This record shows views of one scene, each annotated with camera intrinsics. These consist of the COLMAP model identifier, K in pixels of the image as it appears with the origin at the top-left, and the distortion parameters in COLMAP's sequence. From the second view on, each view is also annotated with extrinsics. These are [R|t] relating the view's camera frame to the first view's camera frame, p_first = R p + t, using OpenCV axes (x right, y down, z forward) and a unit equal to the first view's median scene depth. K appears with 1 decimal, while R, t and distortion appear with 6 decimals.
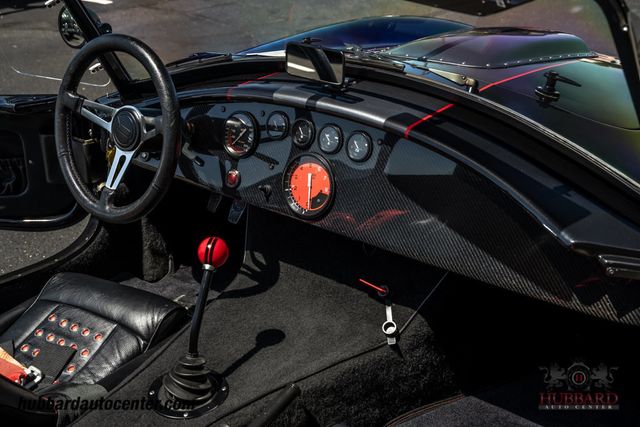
lens RADIAL K [[786.8, 0, 319.3], [0, 786.8, 215.3], [0, 0, 1]] dist [-0.000421, 0.000000]
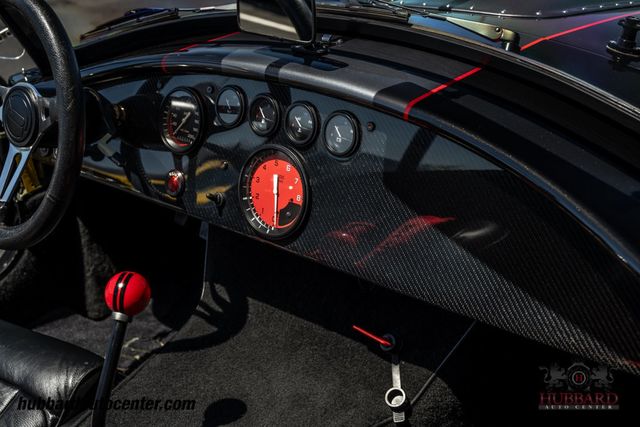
lens RADIAL K [[916.9, 0, 321.5], [0, 916.9, 215.6], [0, 0, 1]] dist [-0.009305, 0.000000]
pose [[0.998578, -0.014879, -0.051199, 0.066832], [0.014861, 0.999889, -0.000733, -0.015741], [0.051204, -0.000029, 0.998688, 0.196432]]
